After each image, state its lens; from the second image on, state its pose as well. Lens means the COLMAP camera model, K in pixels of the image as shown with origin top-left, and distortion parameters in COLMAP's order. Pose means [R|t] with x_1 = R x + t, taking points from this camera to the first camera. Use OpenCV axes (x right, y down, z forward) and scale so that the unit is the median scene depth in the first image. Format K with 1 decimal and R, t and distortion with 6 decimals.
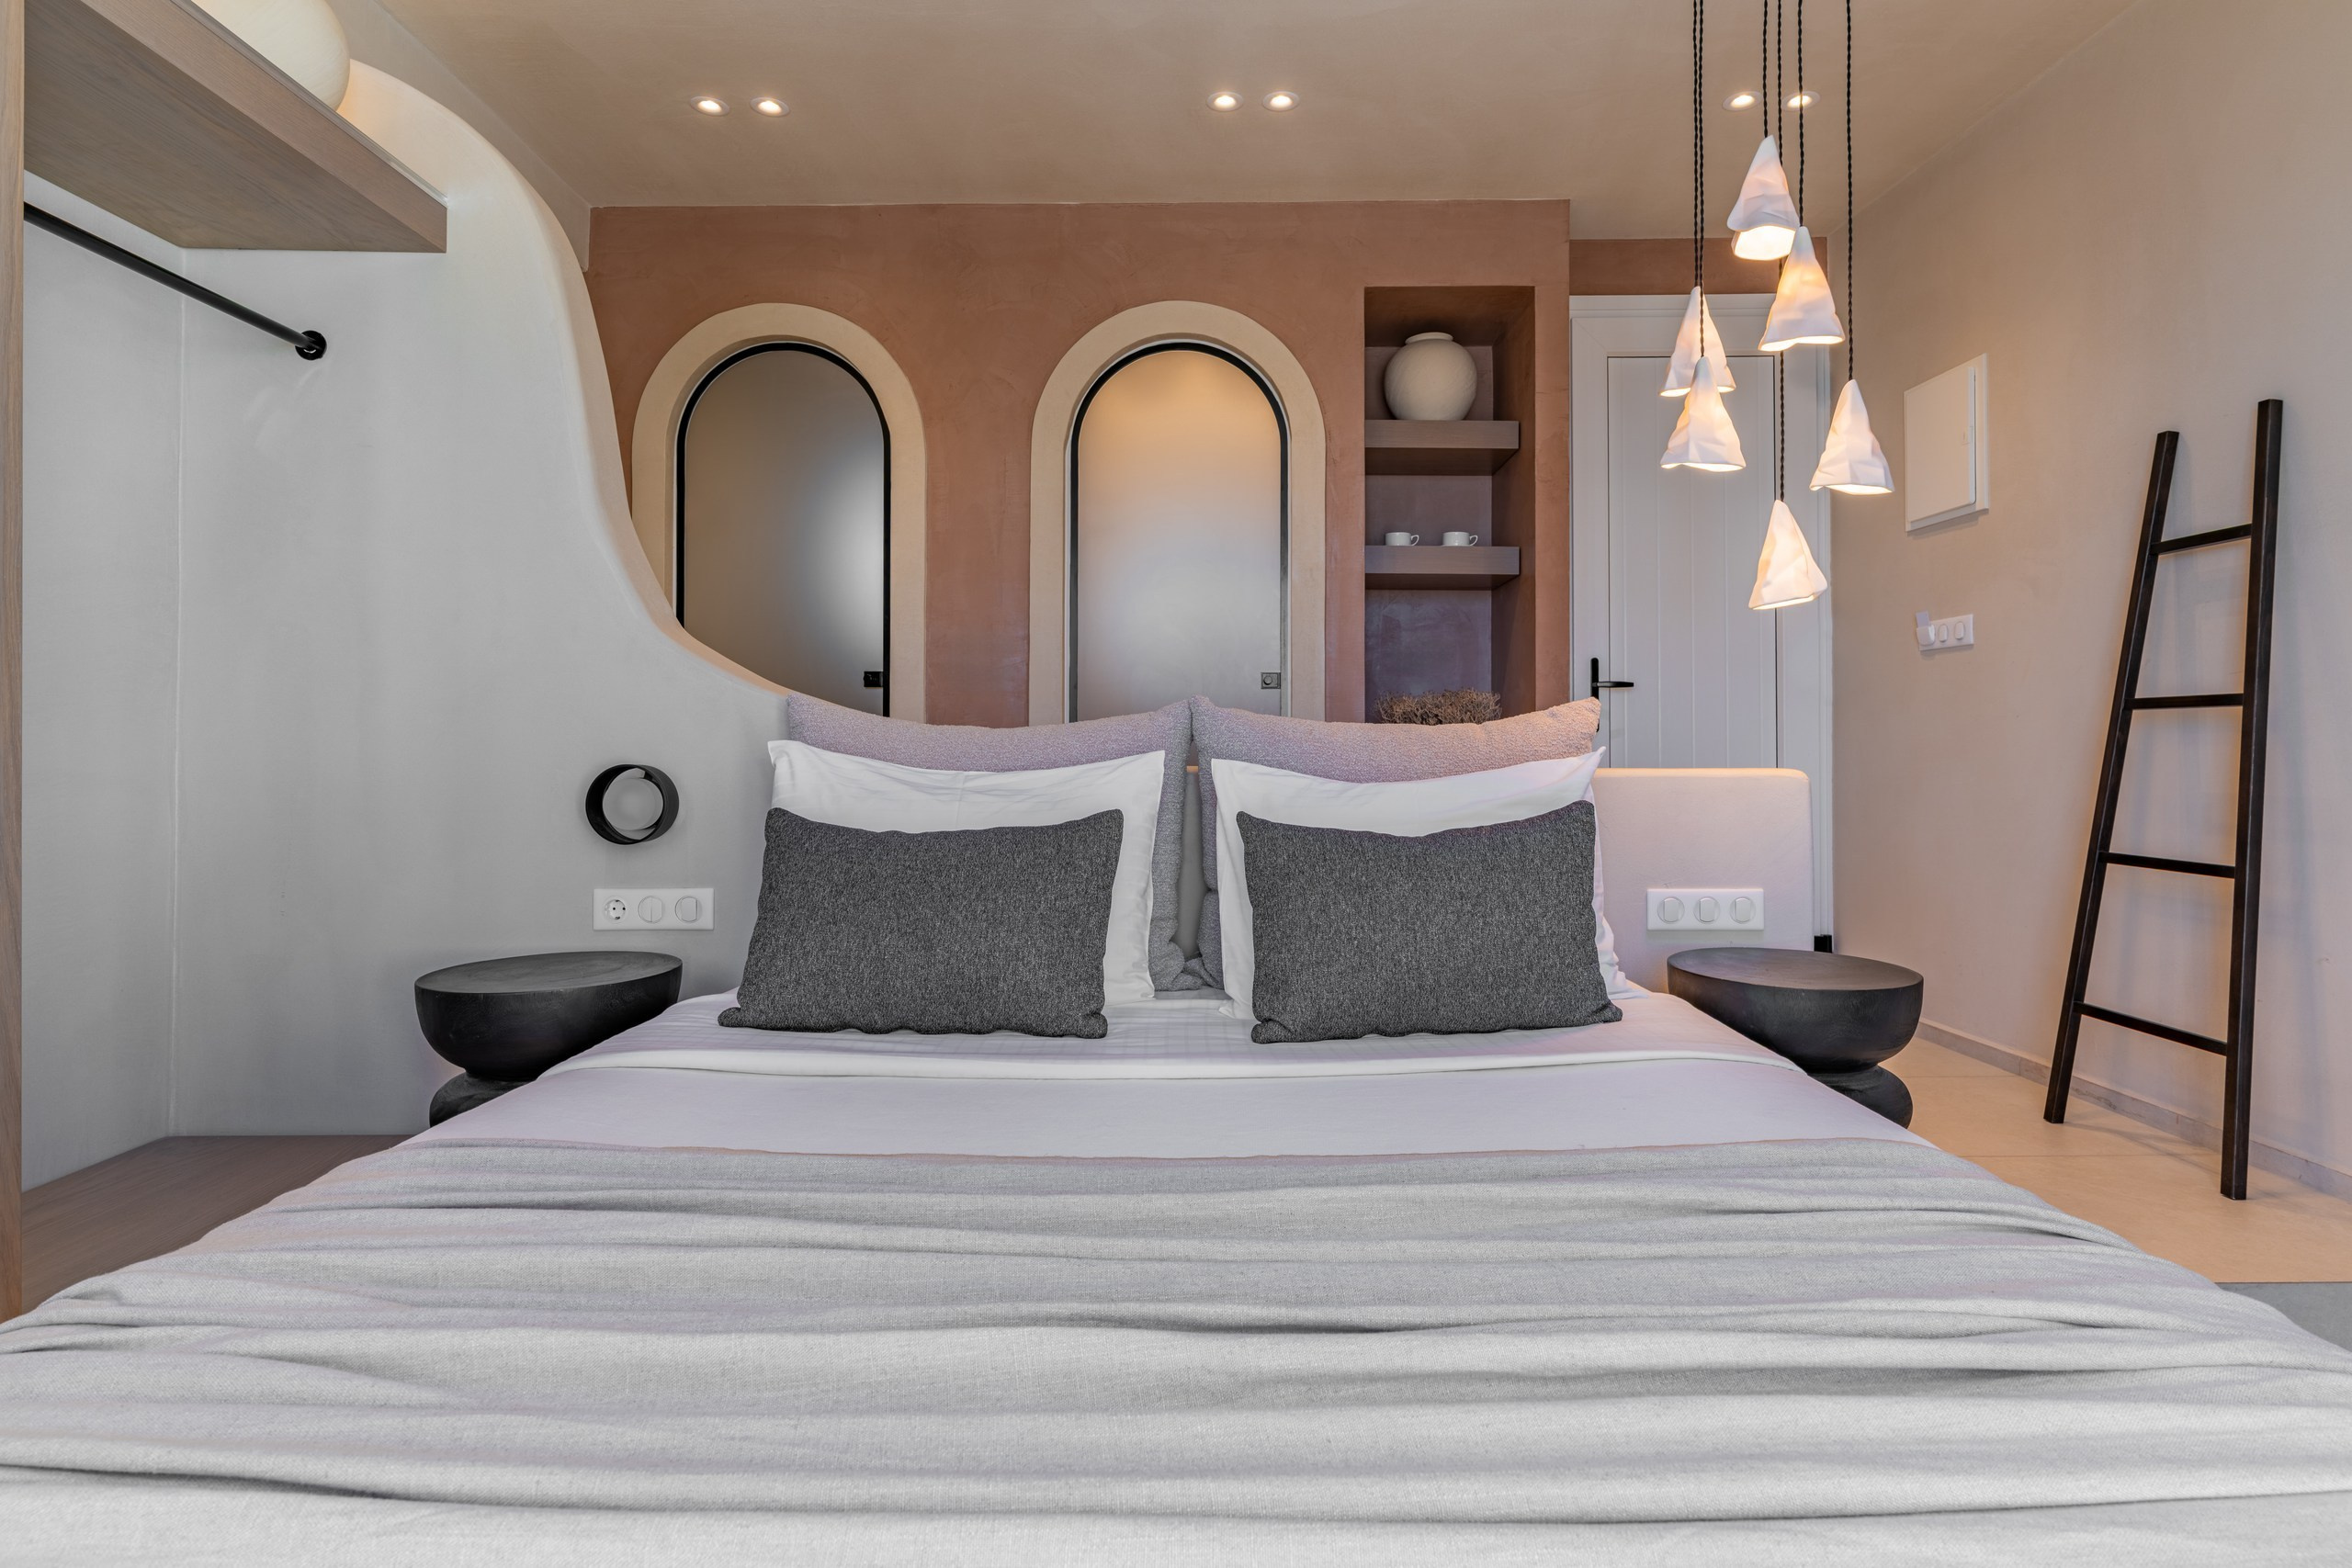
lens RADIAL K [[1223.5, 0, 1195.0], [0, 1223.5, 724.2], [0, 0, 1]] dist [-0.001199, -0.000382]
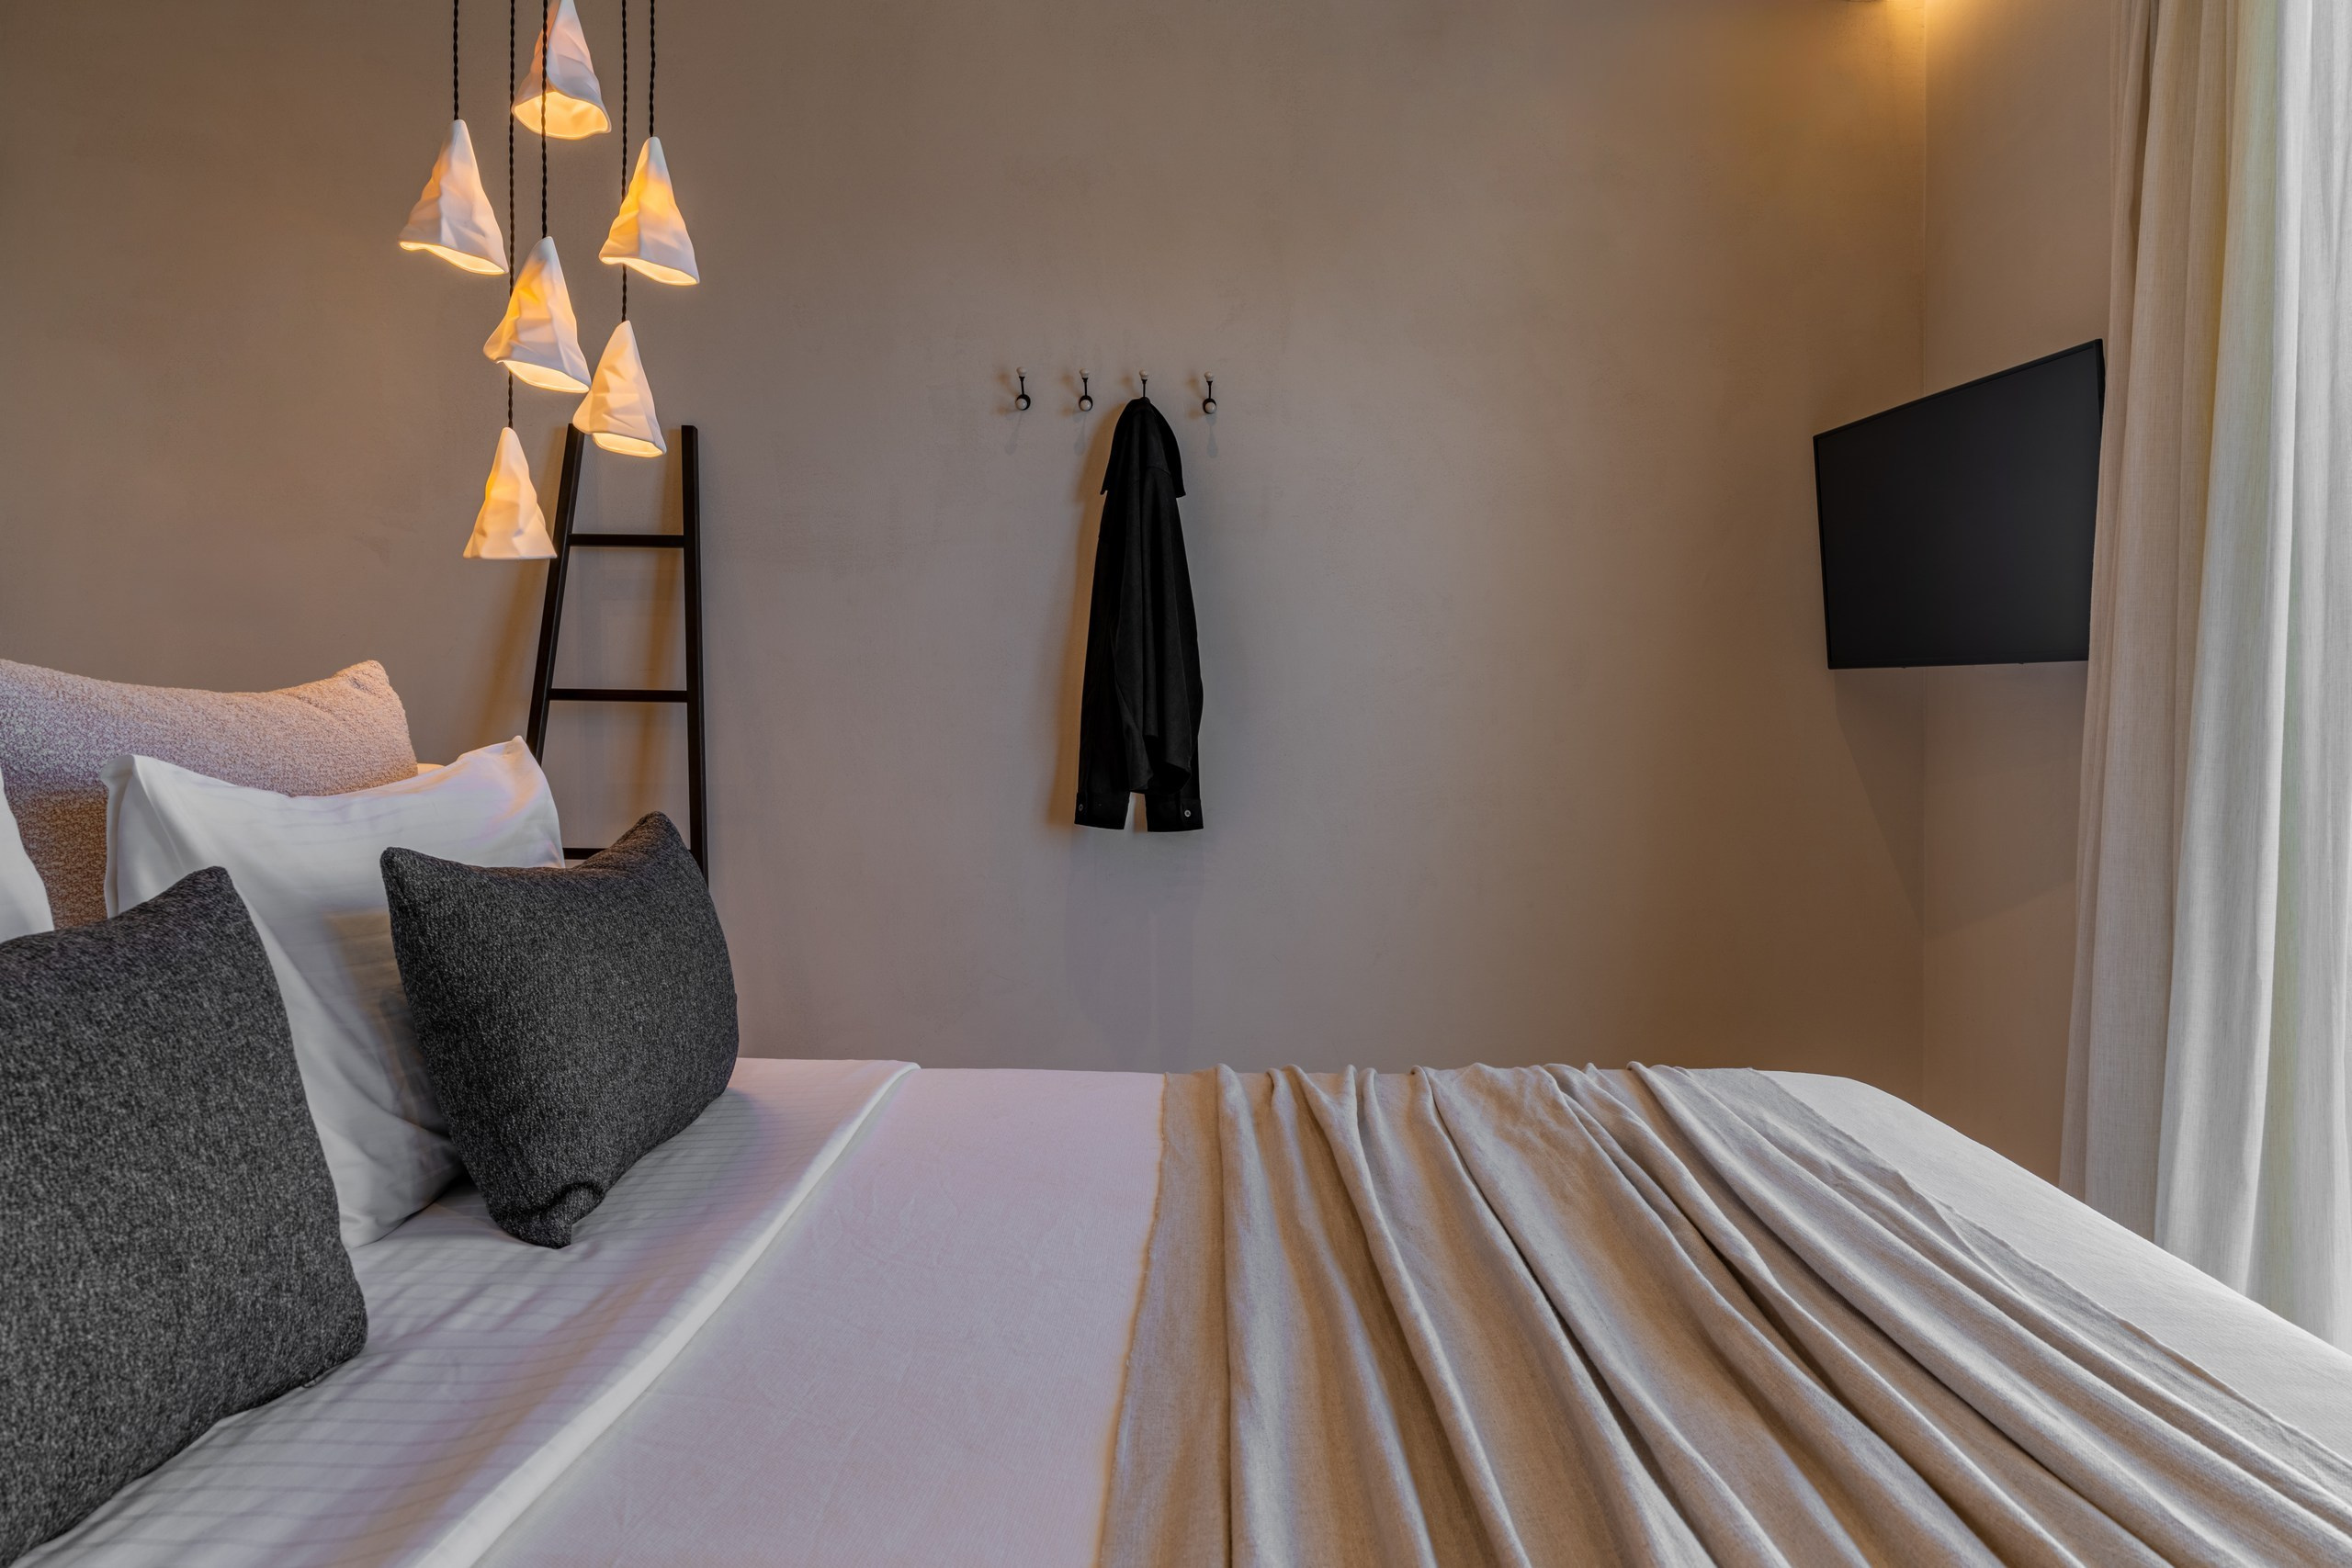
lens RADIAL K [[1520.8, 0, 1220.6], [0, 1520.8, 745.3], [0, 0, 1]] dist [-0.005771, -0.000837]
pose [[0.010517, 0.003597, 0.999938, -0.487900], [-0.032556, 0.999465, -0.003253, 0.012216], [-0.999415, -0.032520, 0.010628, 0.497179]]
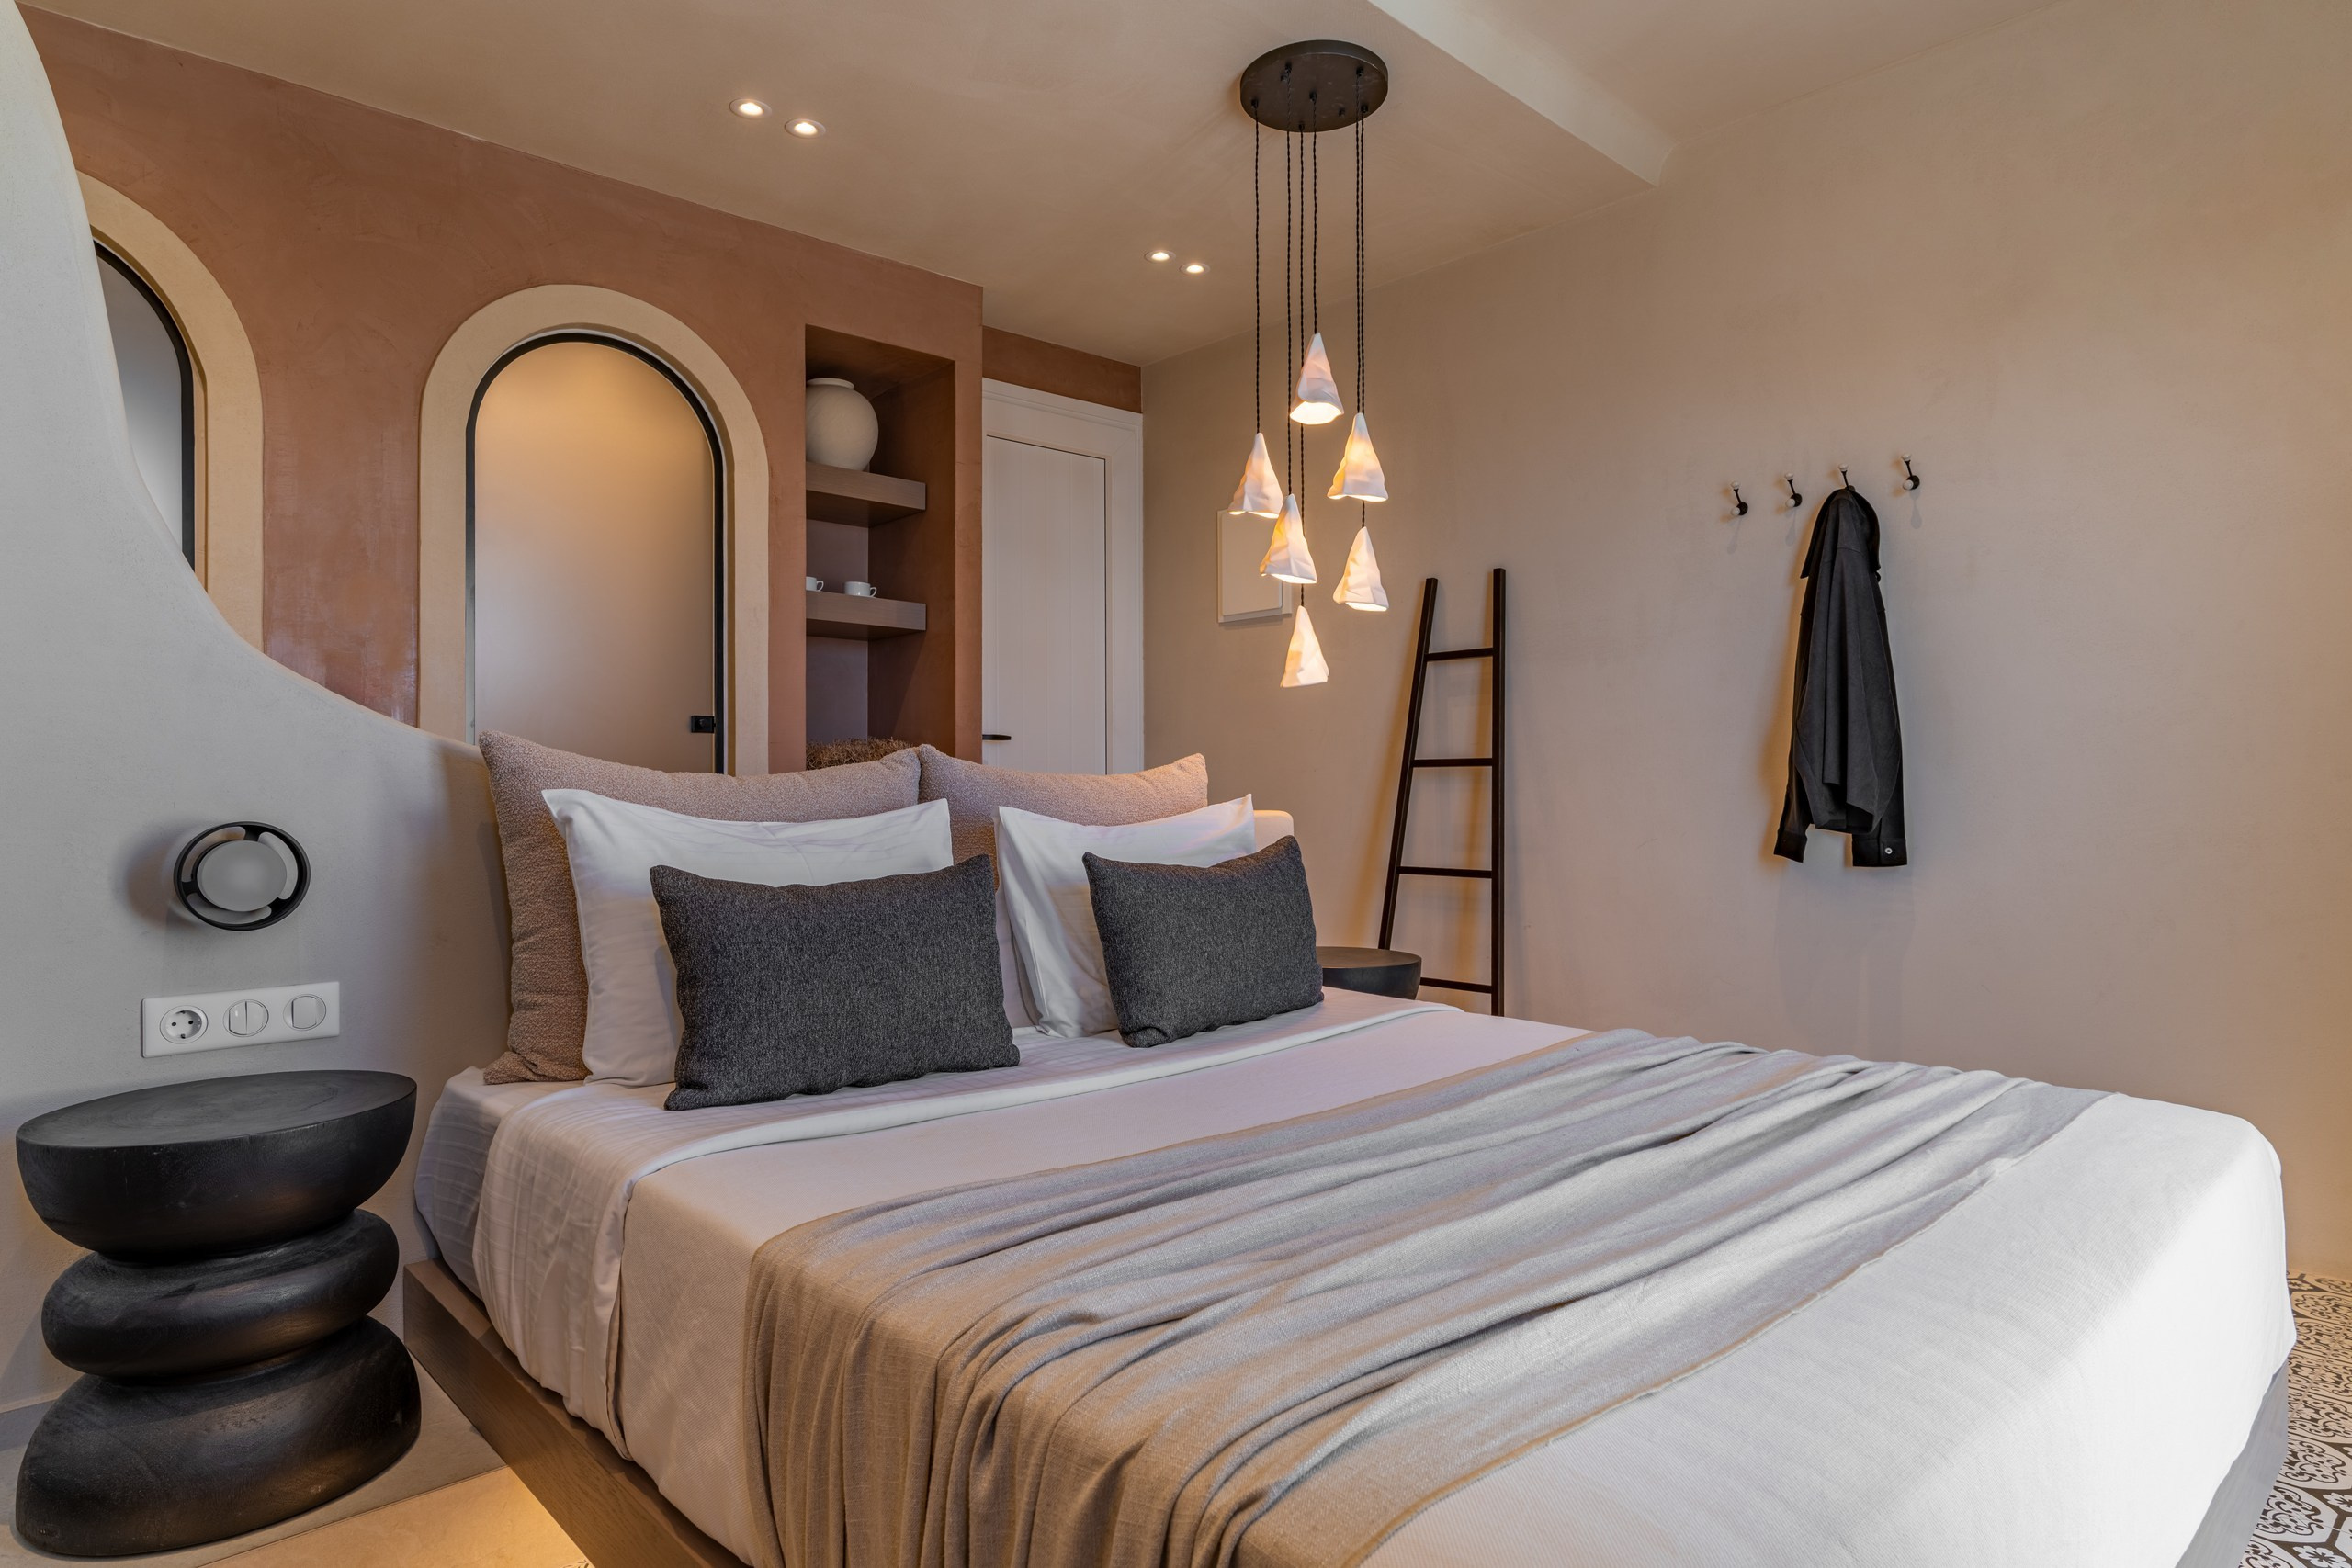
lens RADIAL K [[1330.5, 0, 1137.6], [0, 1330.5, 780.3], [0, 0, 1]] dist [0.010039, 0.000394]
pose [[0.748733, 0.003791, 0.662860, -0.577391], [-0.008339, 0.999958, 0.003701, 0.000287], [-0.662819, -0.008298, 0.748734, 0.040617]]
